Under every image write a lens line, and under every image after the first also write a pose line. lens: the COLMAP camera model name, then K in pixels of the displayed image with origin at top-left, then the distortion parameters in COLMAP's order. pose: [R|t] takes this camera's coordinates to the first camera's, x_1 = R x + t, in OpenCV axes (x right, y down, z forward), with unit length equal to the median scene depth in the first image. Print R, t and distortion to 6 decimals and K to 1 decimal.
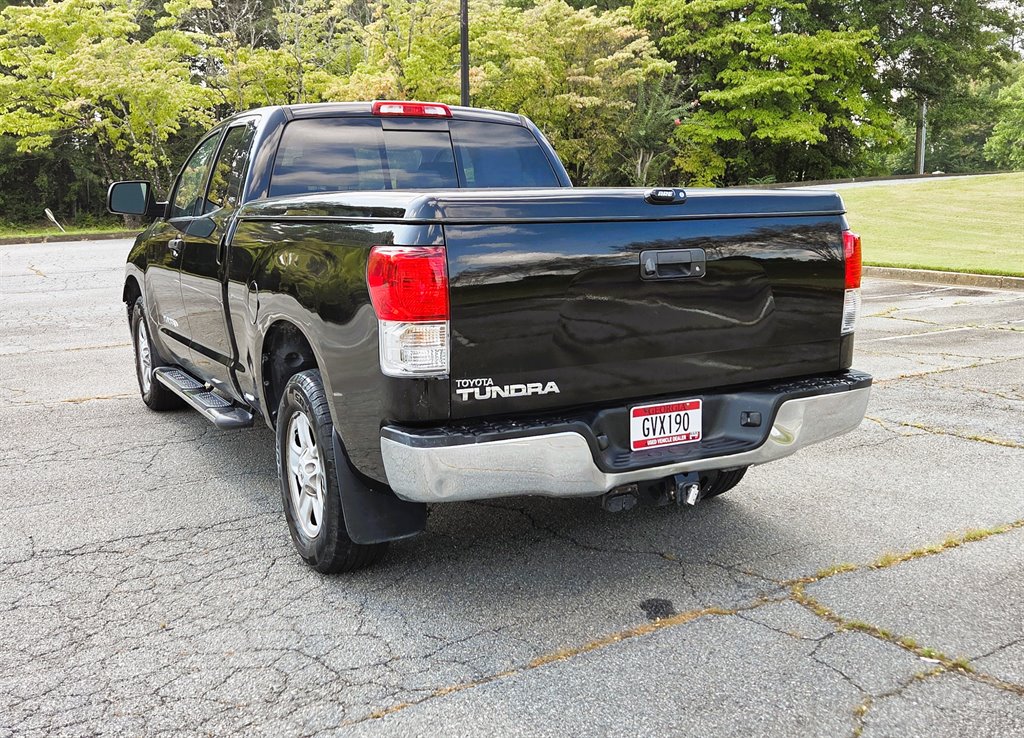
lens RADIAL K [[1064.7, 0, 512.6], [0, 1064.7, 374.5], [0, 0, 1]] dist [-0.012422, 0.000000]
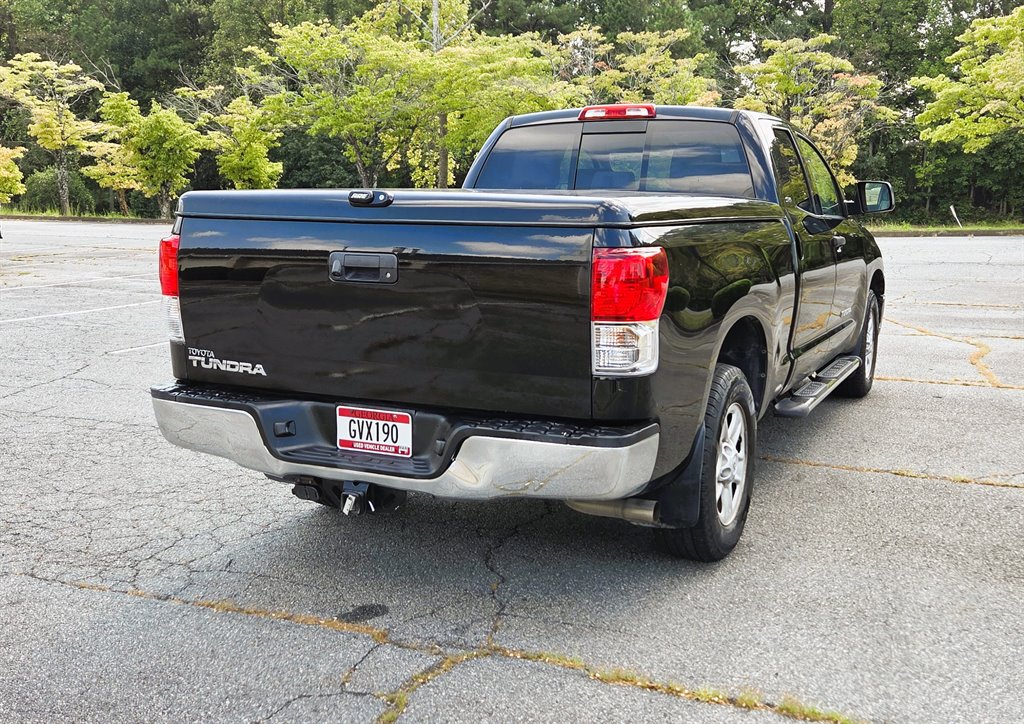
lens RADIAL K [[954.1, 0, 513.0], [0, 954.1, 355.3], [0, 0, 1]] dist [-0.003382, 0.000000]
pose [[0.582418, 0.143241, -0.800169, 0.897391], [-0.141846, 0.987159, 0.073470, -0.103132], [0.800418, 0.070711, 0.595257, 0.565196]]
